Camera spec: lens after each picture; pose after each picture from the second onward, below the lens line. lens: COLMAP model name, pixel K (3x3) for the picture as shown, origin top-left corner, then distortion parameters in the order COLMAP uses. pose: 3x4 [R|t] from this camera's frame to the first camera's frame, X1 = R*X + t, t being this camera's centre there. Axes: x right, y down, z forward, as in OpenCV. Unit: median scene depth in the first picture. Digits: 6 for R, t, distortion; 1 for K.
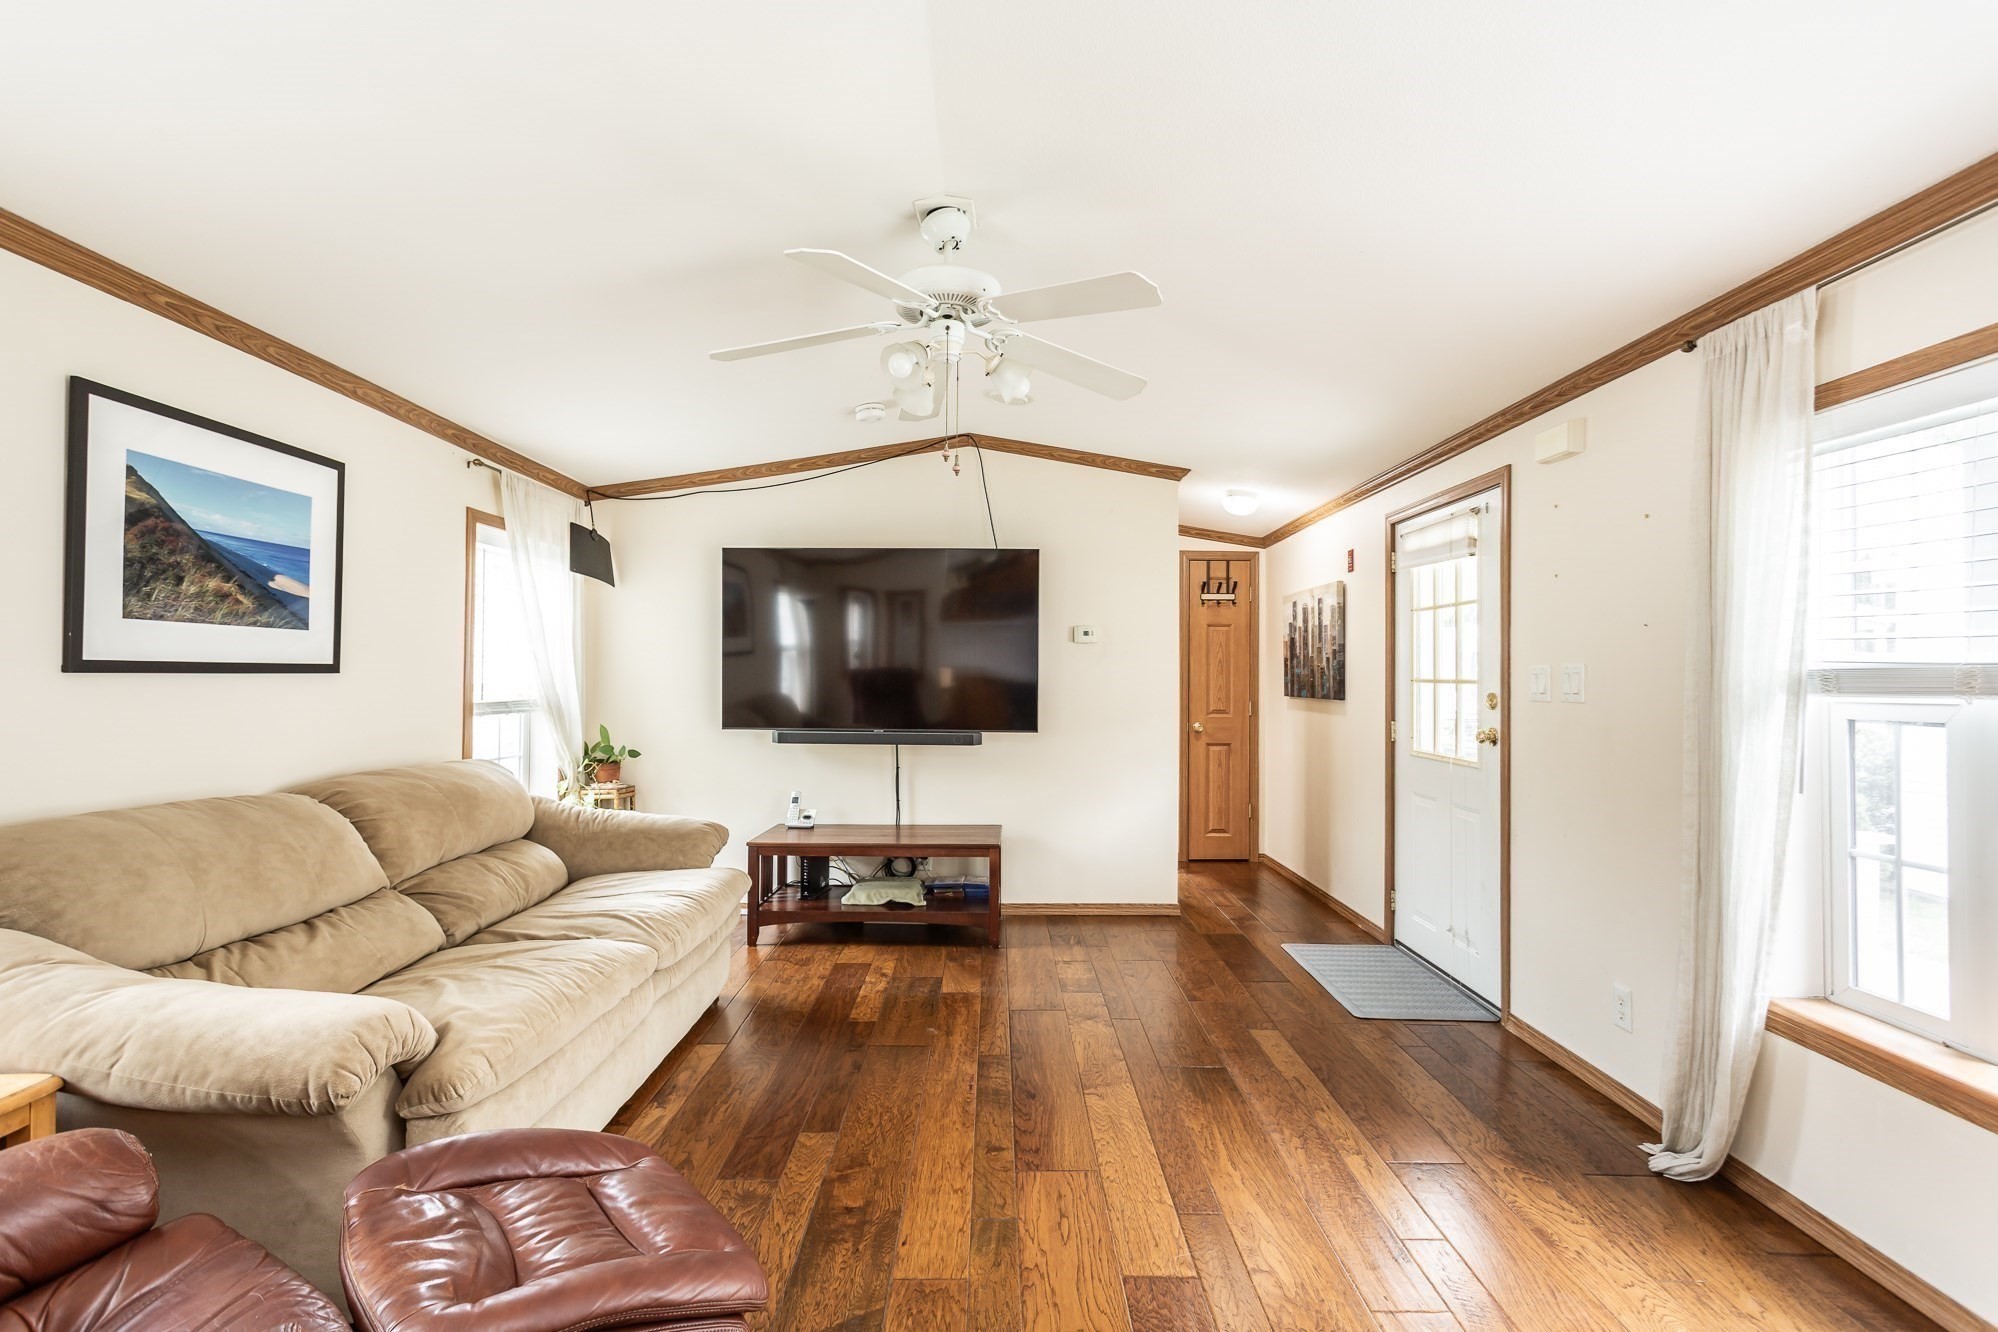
lens RADIAL K [[966.0, 0, 994.2], [0, 966.0, 666.7], [0, 0, 1]] dist [-0.011815, 0.000290]
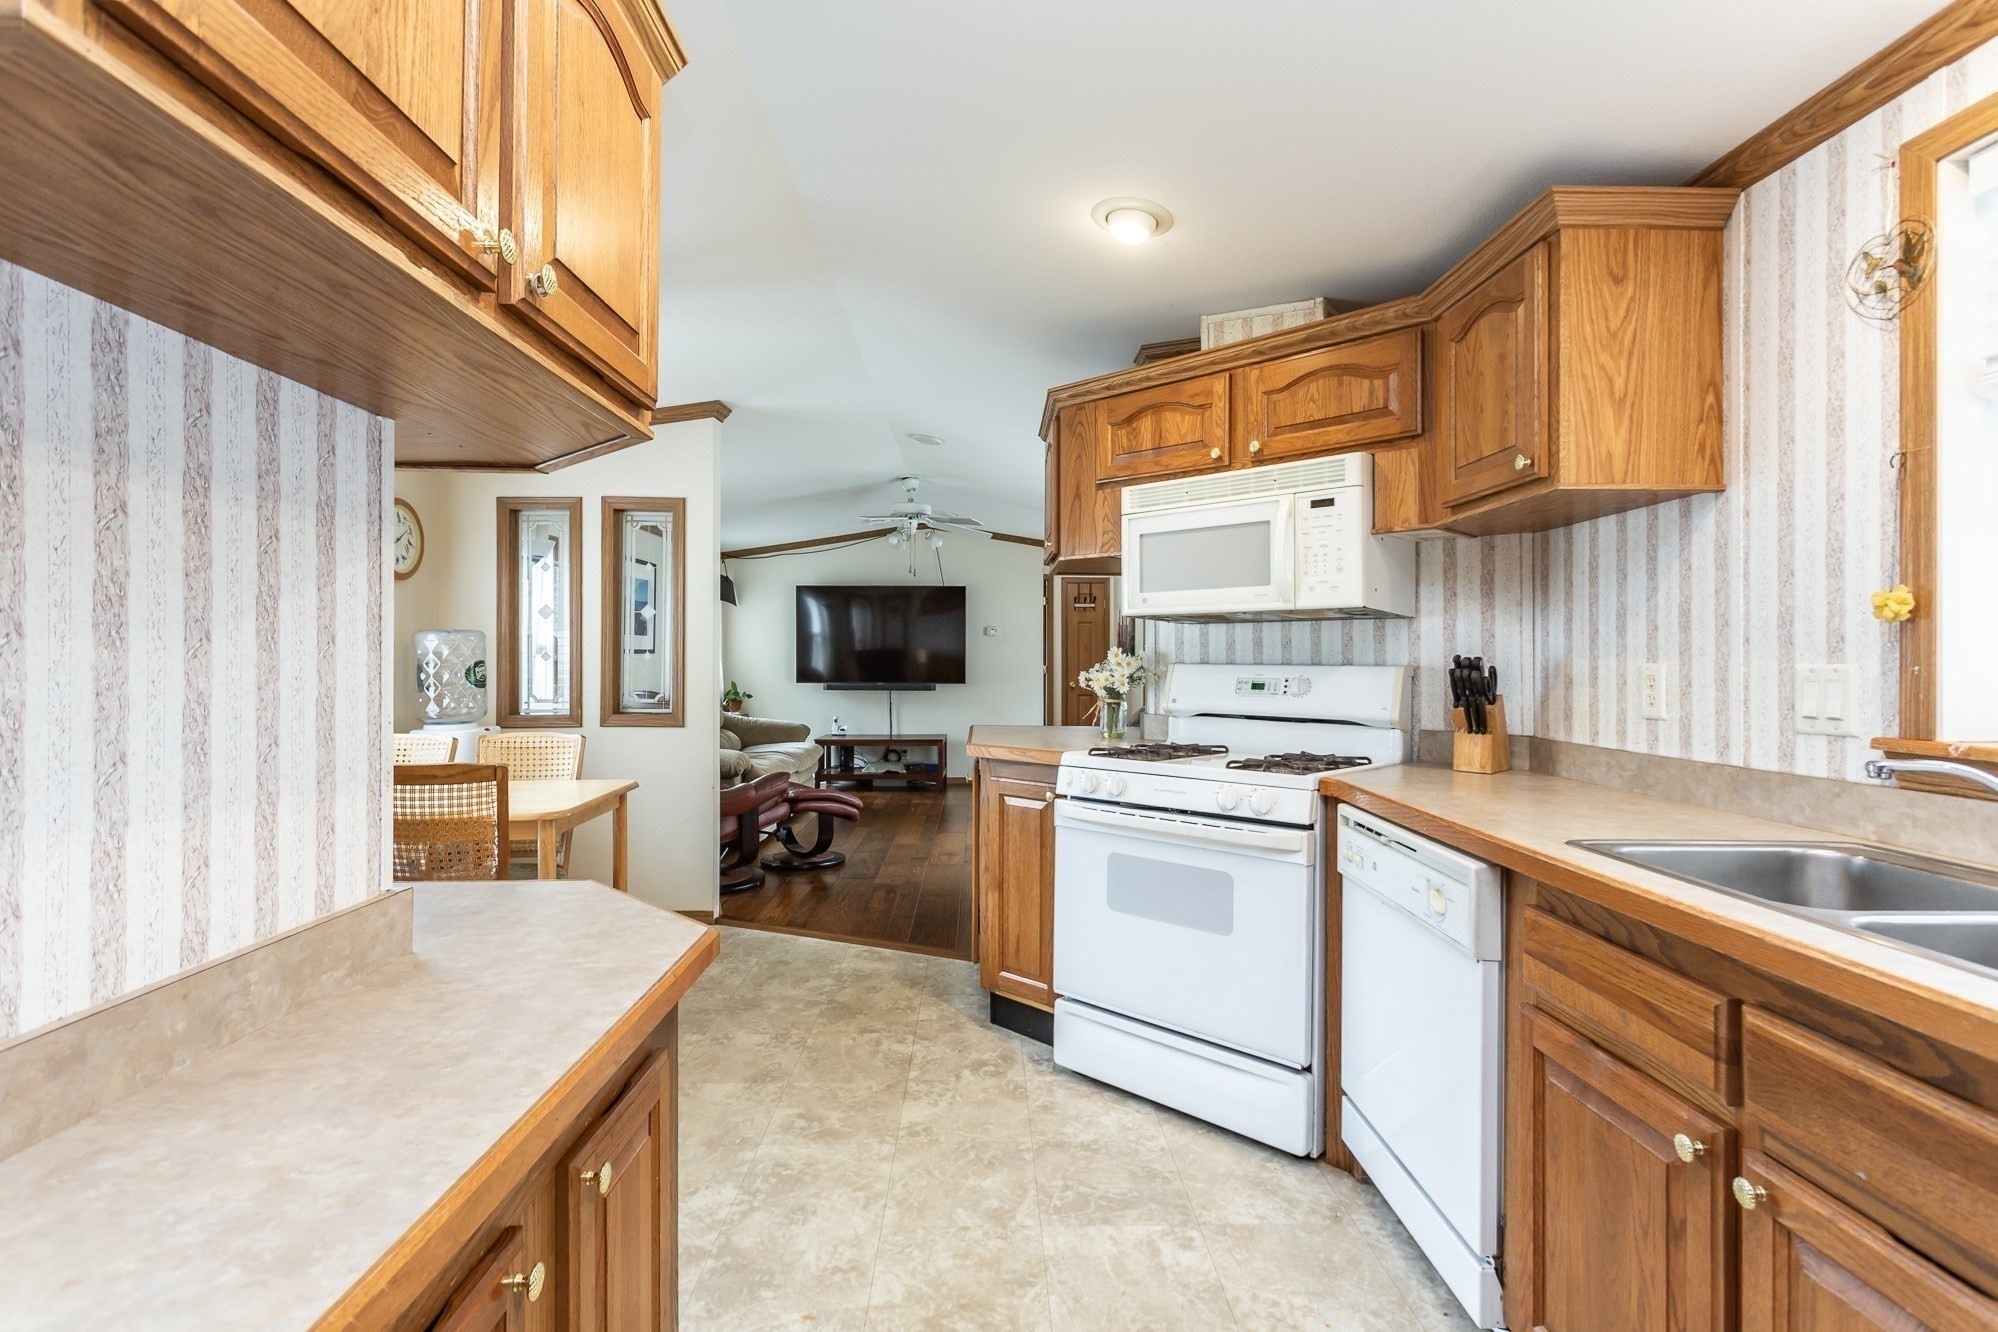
lens RADIAL K [[966.0, 0, 997.3], [0, 966.0, 657.5], [0, 0, 1]] dist [-0.011815, 0.000290]
pose [[0.999843, -0.003381, 0.017414, 0.091231], [0.003182, 0.999929, 0.011451, -0.004938], [-0.017452, -0.011394, 0.999783, -1.063340]]
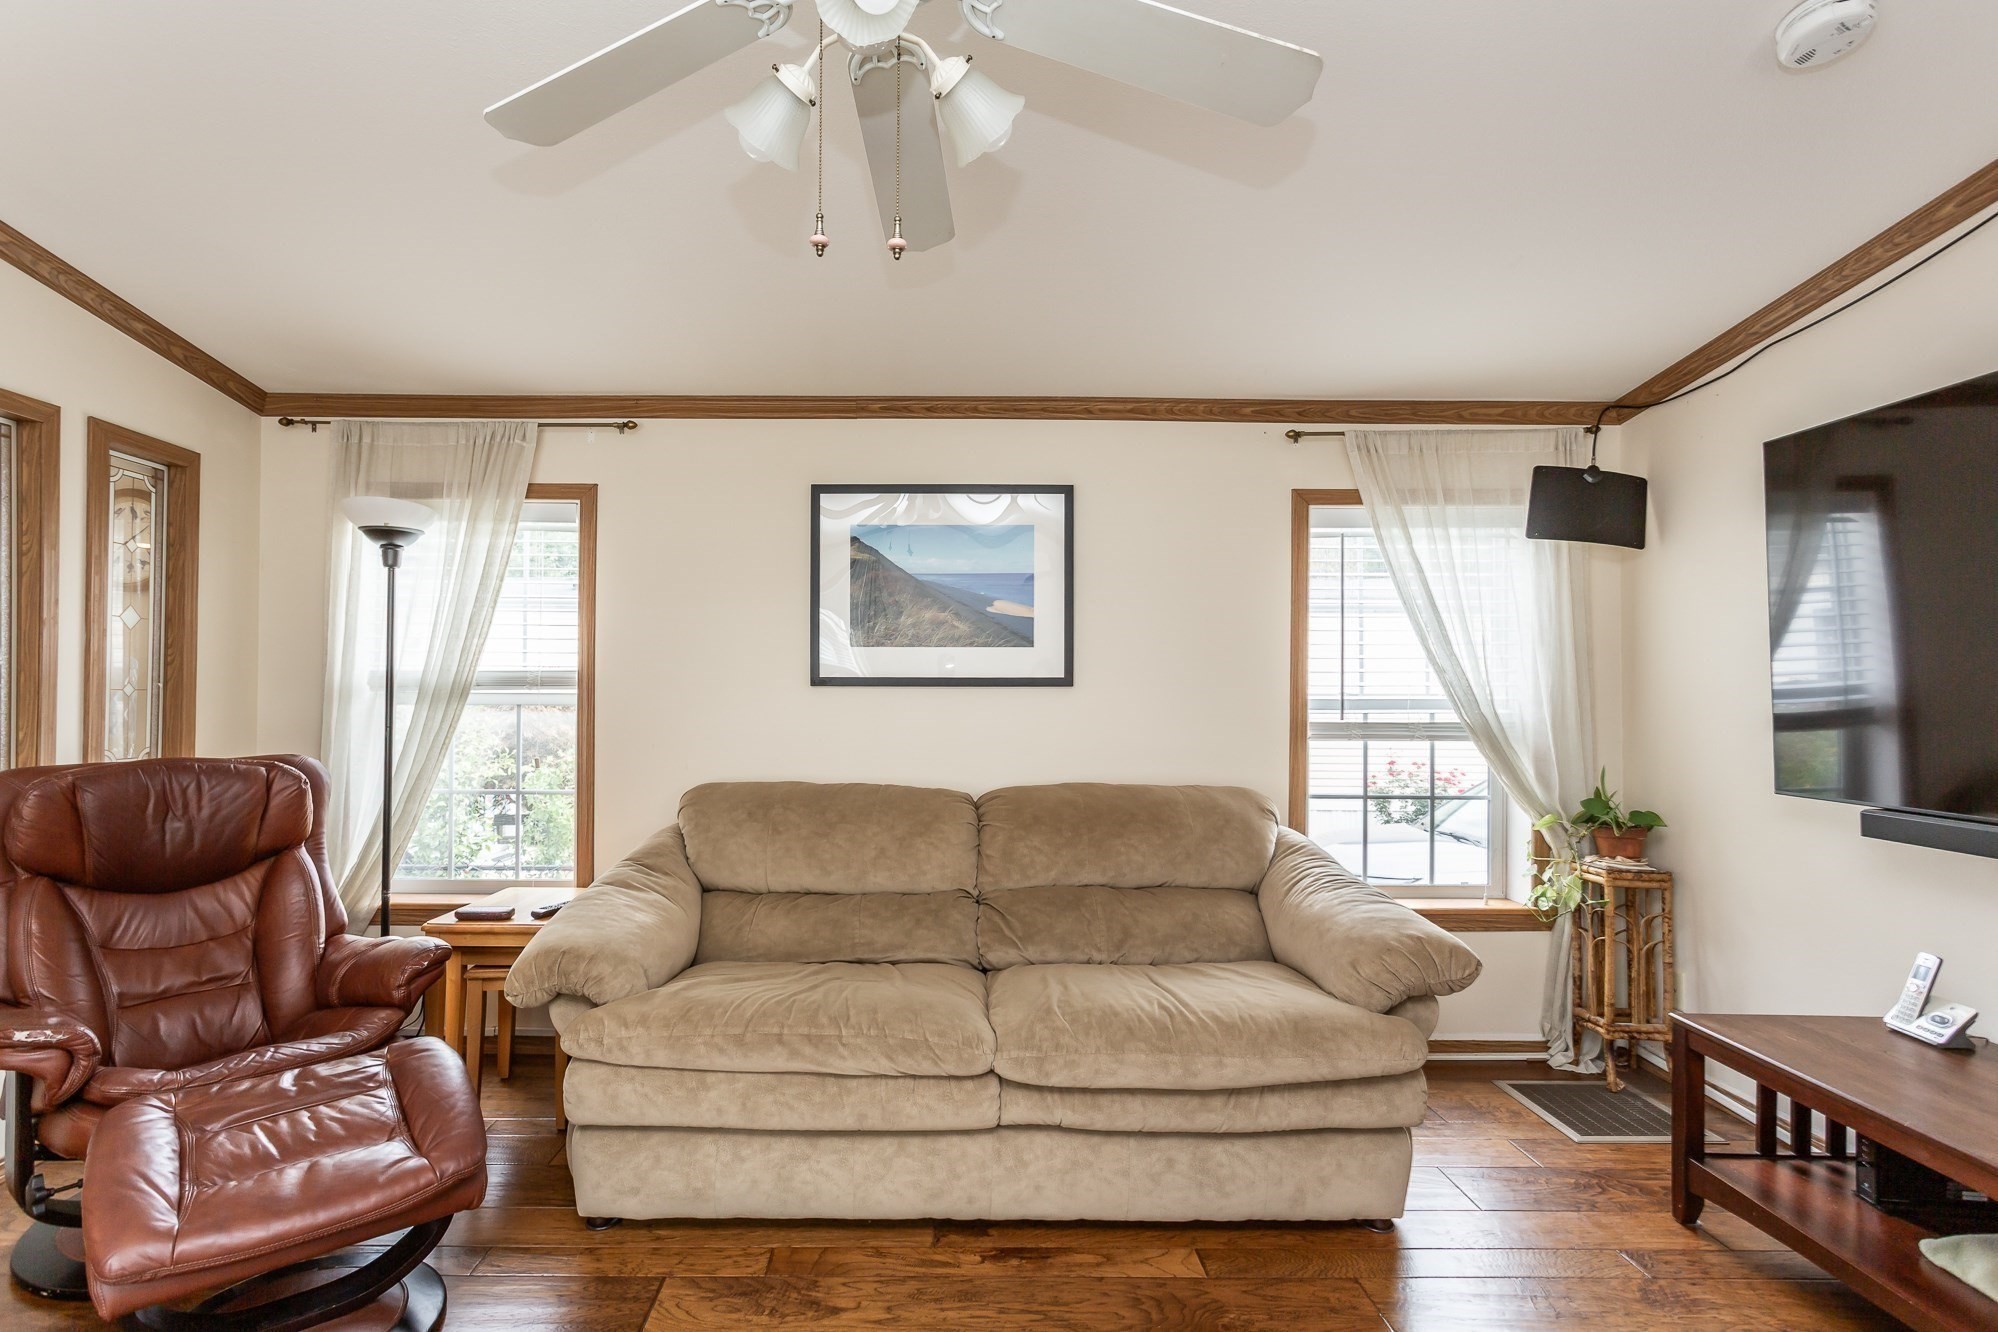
lens RADIAL K [[966.0, 0, 1001.1], [0, 966.0, 679.7], [0, 0, 1]] dist [-0.011815, 0.000290]
pose [[-0.010214, -0.023864, -0.999663, 0.284461], [0.005252, 0.999700, -0.023918, 0.018597], [0.999934, -0.005494, -0.010086, 0.718628]]
